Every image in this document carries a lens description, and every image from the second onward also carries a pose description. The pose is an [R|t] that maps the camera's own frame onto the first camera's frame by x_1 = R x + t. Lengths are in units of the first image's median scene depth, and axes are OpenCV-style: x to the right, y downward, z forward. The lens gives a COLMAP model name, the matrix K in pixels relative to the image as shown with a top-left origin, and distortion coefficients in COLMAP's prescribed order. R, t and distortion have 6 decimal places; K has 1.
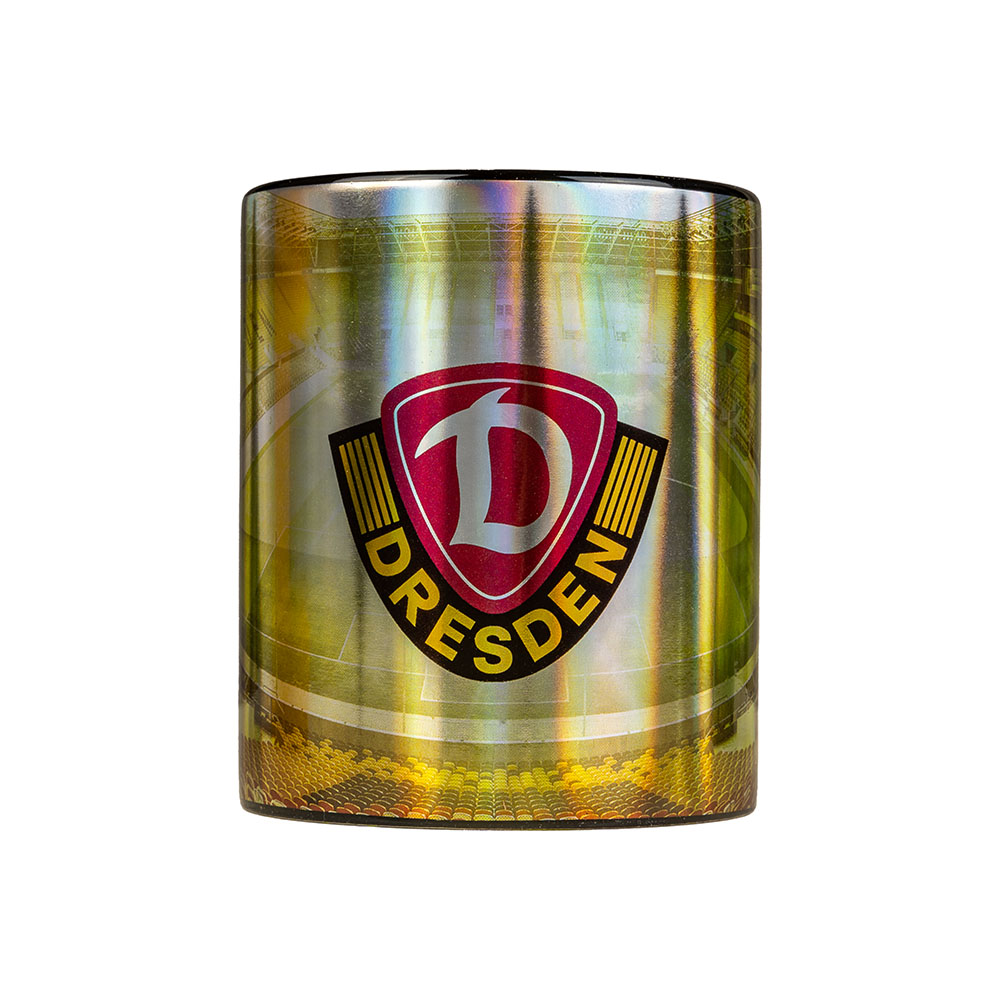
lens RADIAL K [[3495.8, 0, 500.0], [0, 3495.8, 500.0], [0, 0, 1]] dist [0.091158, 3.437115]
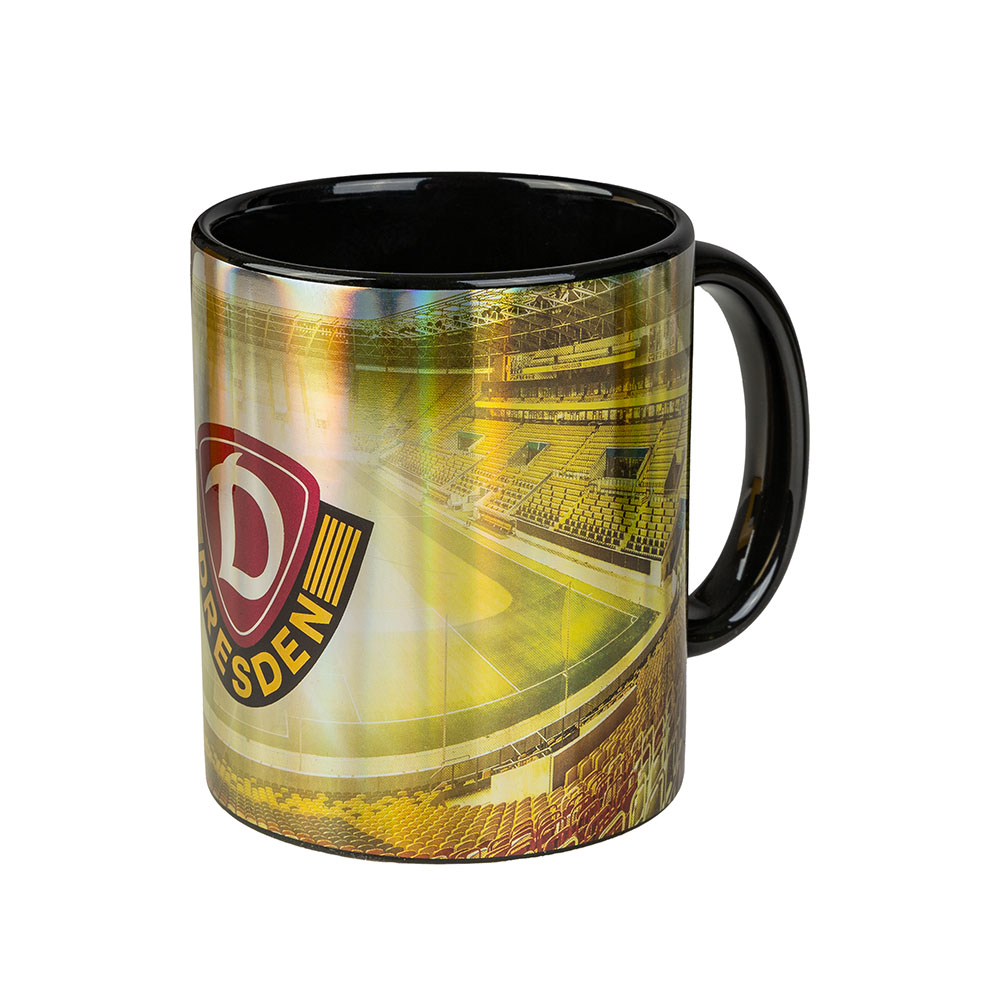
lens RADIAL K [[3495.8, 0, 500.0], [0, 3495.8, 500.0], [0, 0, 1]] dist [0.091158, 3.437115]
pose [[0.625417, 0.220802, -0.748398, 0.864260], [0.002703, 0.958509, 0.285051, -0.325846], [0.780286, -0.180299, 0.598871, 0.407109]]
